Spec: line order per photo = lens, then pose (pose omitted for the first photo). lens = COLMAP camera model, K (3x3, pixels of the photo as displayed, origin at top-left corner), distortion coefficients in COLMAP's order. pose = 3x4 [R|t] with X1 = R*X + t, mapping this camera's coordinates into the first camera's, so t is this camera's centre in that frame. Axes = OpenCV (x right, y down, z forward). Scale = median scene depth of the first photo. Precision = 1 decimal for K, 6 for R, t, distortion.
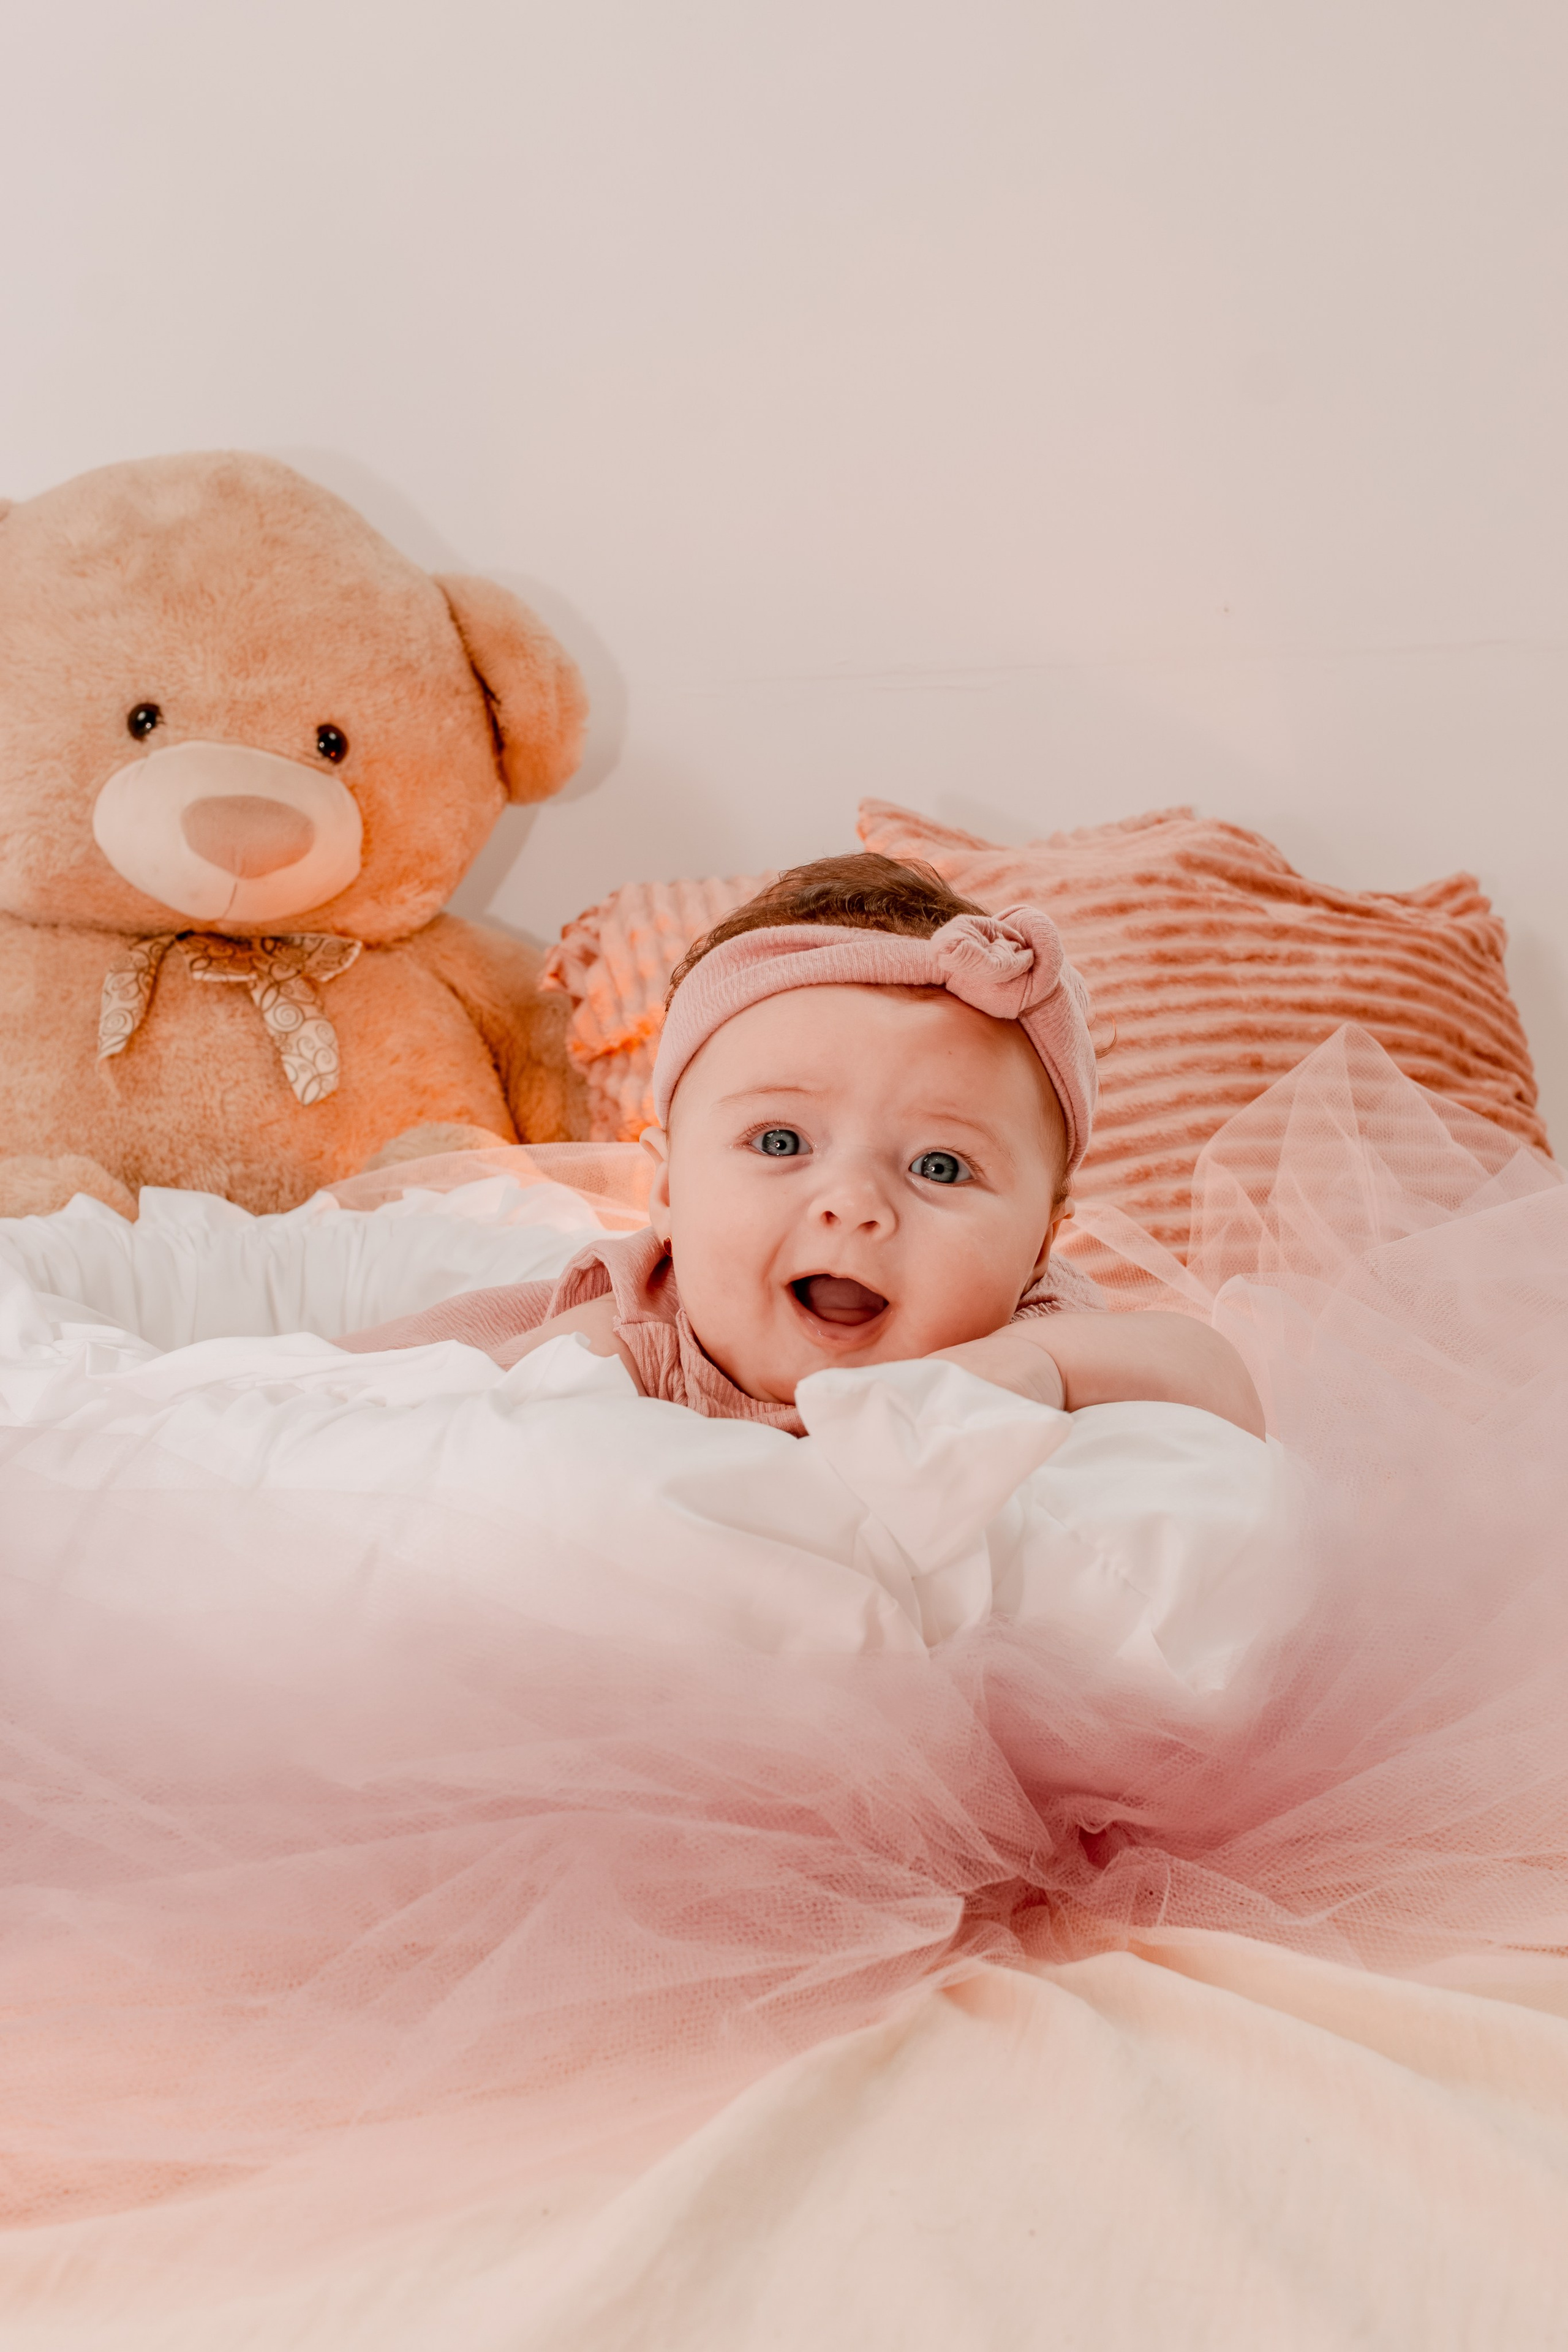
lens RADIAL K [[2623.5, 0, 792.2], [0, 2623.5, 1165.7], [0, 0, 1]] dist [0.020342, 0.000000]
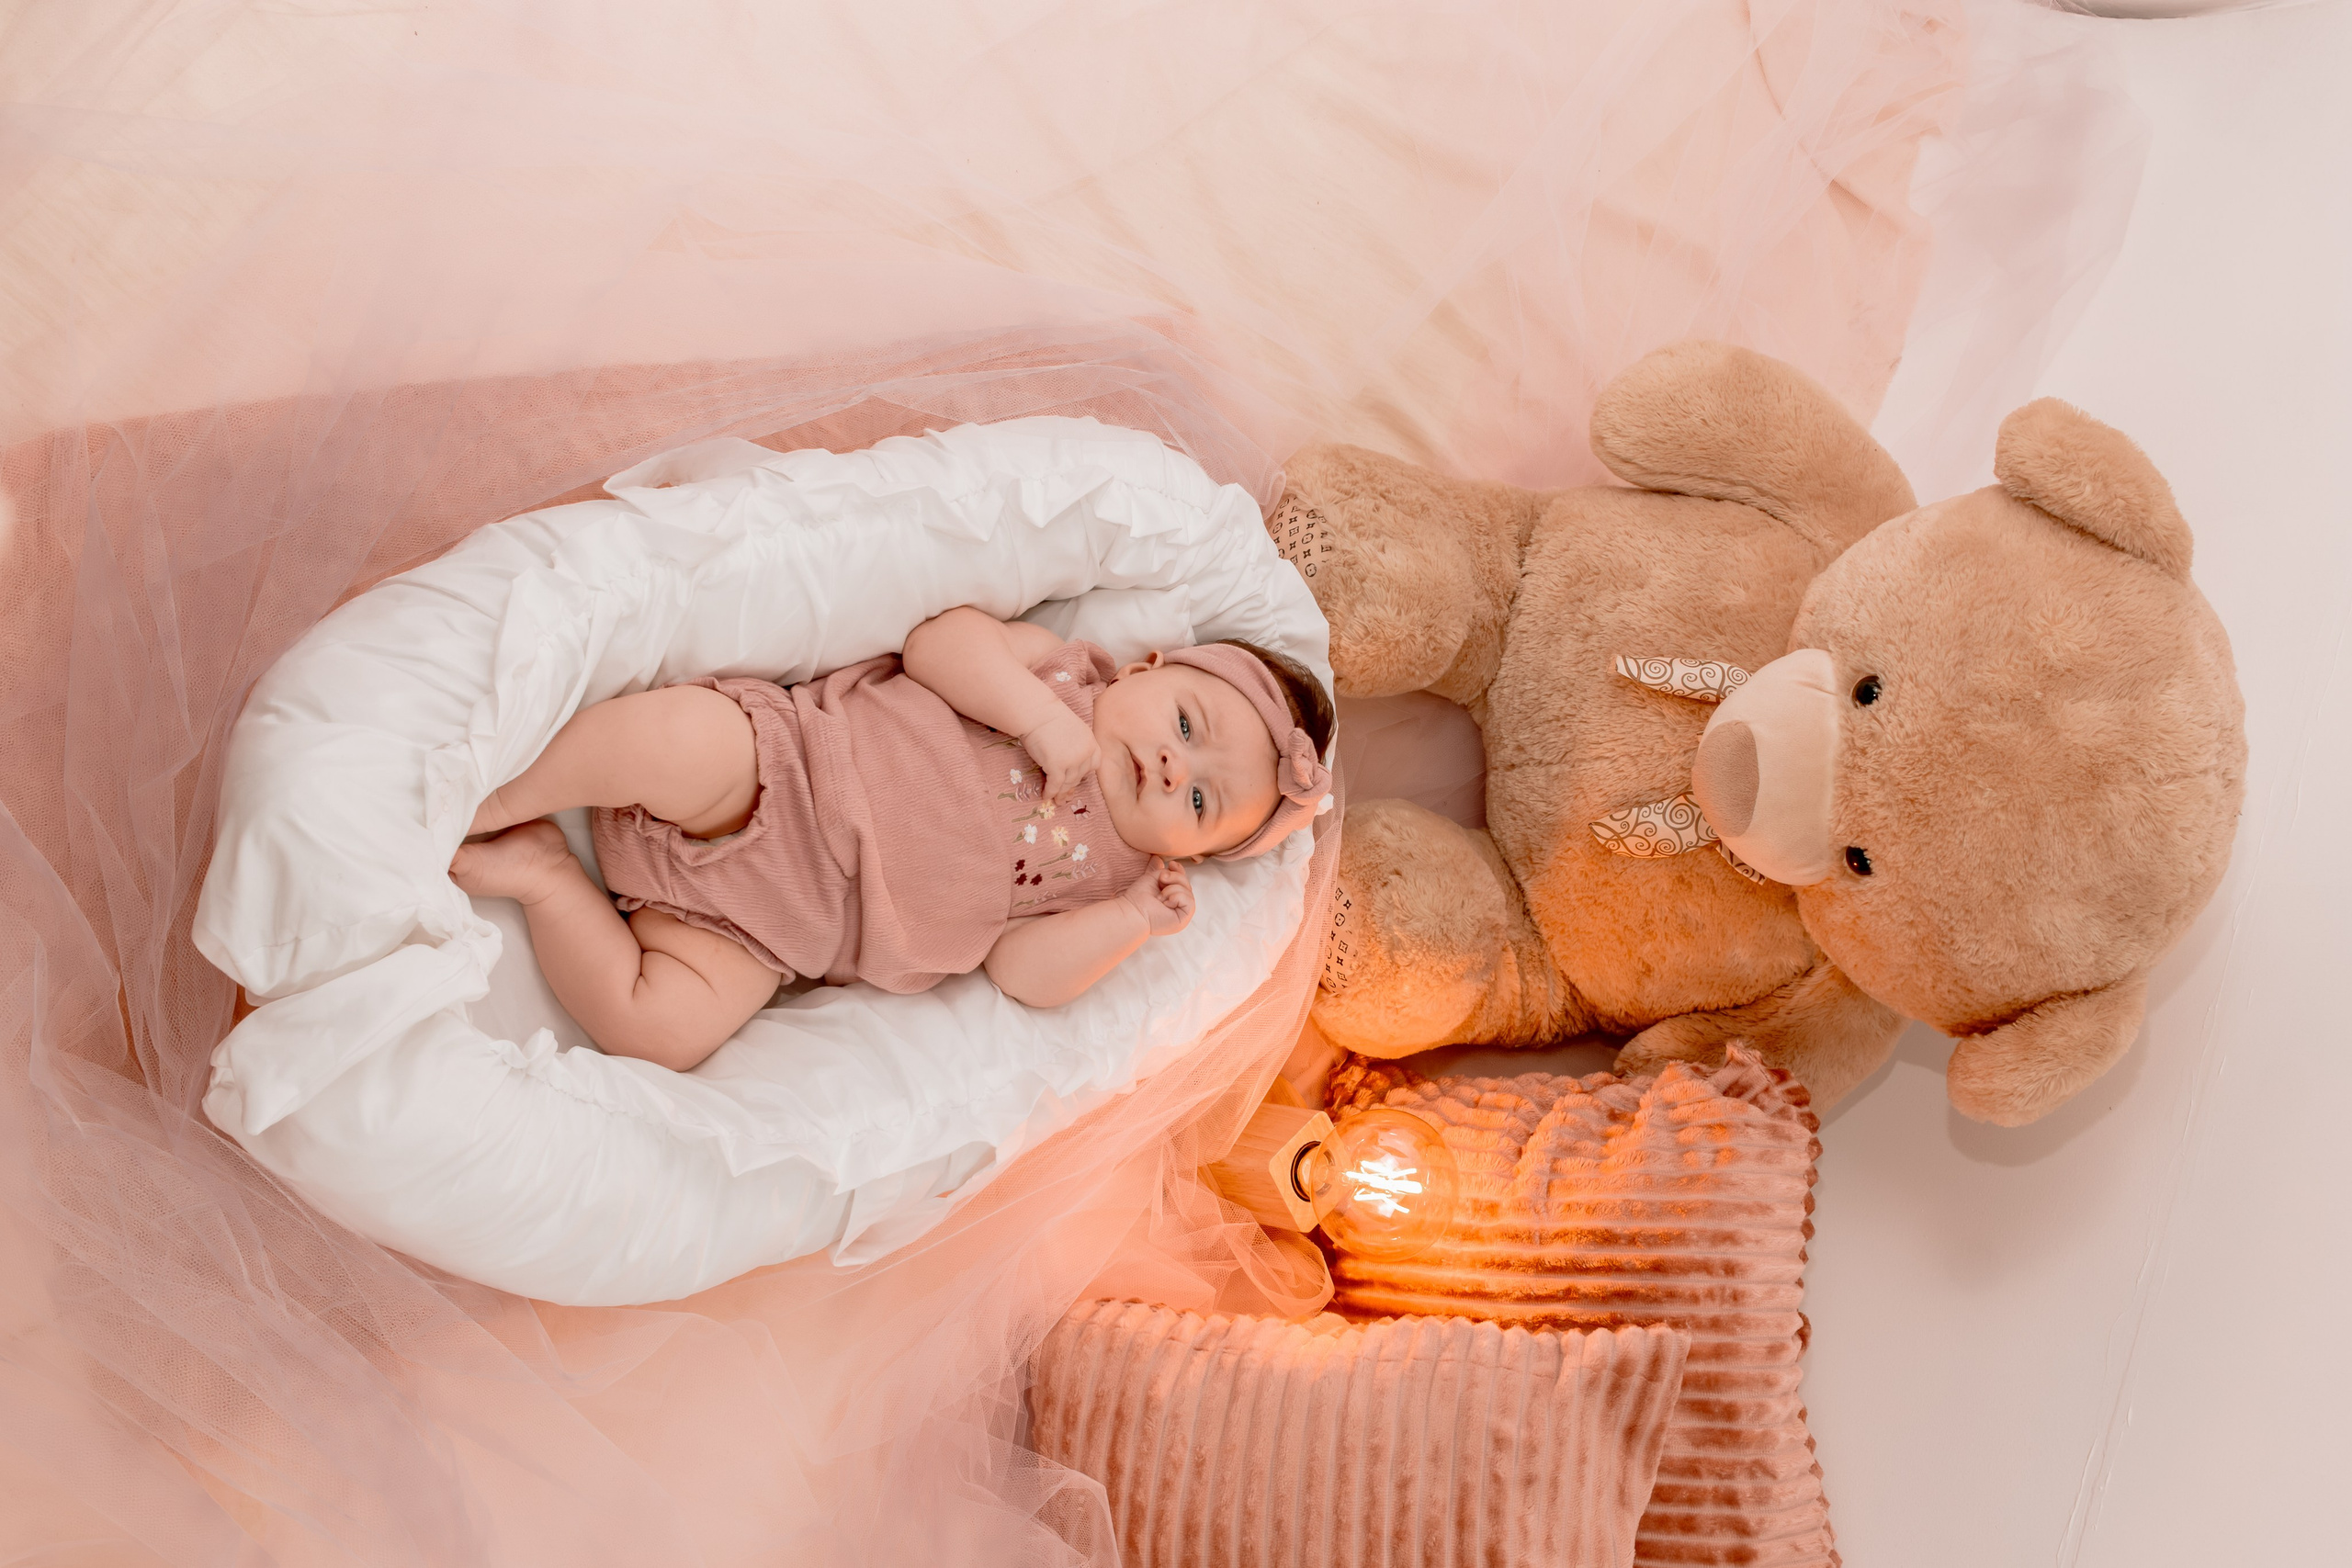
lens RADIAL K [[2623.2, 0, 1178.4], [0, 2623.2, 776.1], [0, 0, 1]] dist [0.020342, 0.000000]
pose [[-0.200092, 0.967412, -0.155166, 0.013806], [-0.664333, -0.017556, 0.747230, -0.784839], [0.720156, 0.252597, 0.646197, 0.096333]]
